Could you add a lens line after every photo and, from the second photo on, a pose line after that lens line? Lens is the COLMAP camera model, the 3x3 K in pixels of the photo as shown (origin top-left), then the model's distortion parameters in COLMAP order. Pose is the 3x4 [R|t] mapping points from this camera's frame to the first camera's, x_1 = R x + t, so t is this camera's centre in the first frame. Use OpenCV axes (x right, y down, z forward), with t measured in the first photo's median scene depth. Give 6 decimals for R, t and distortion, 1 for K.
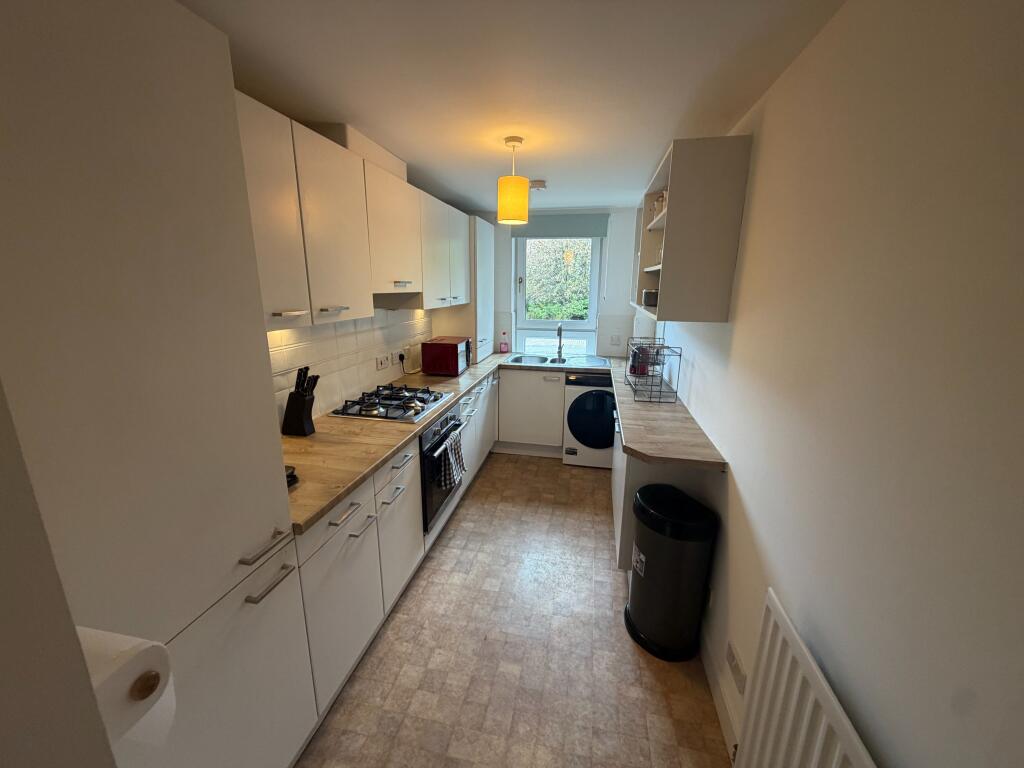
lens RADIAL K [[406.8, 0, 509.5], [0, 406.8, 385.2], [0, 0, 1]] dist [-0.001541, -0.000129]
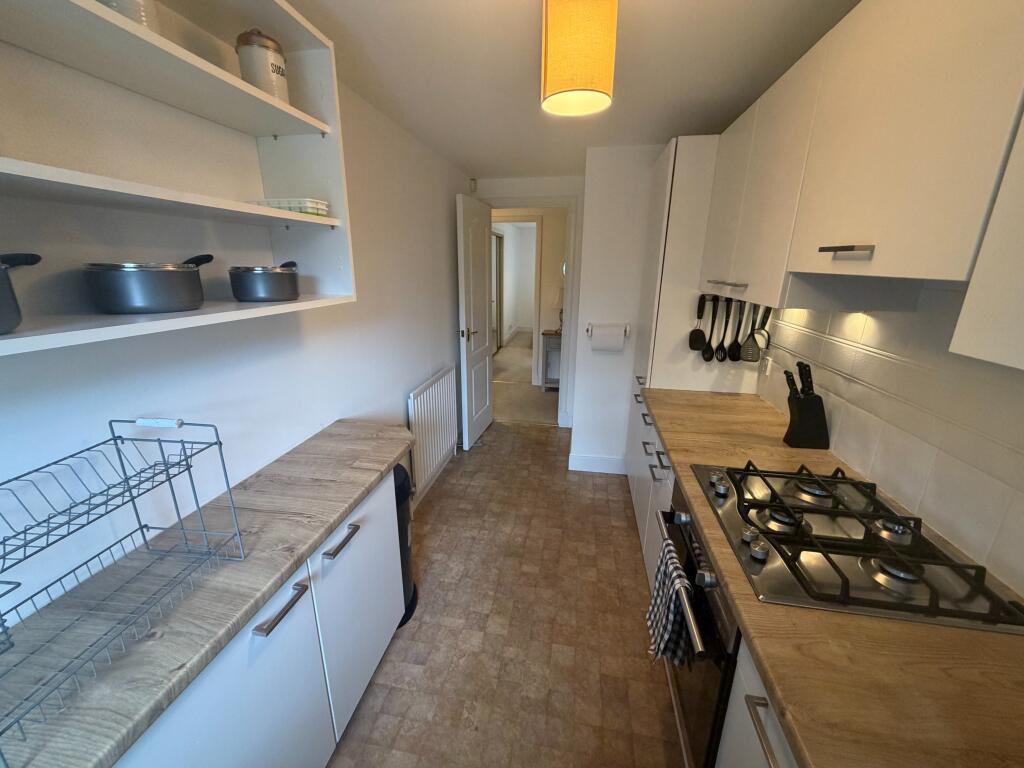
lens RADIAL K [[406.8, 0, 509.1], [0, 406.8, 383.7], [0, 0, 1]] dist [-0.001541, -0.000129]
pose [[-0.999433, -0.002875, -0.033548, 0.094698], [-0.019582, 0.860139, 0.509683, -0.372947], [0.027390, 0.510051, -0.859708, 1.557939]]
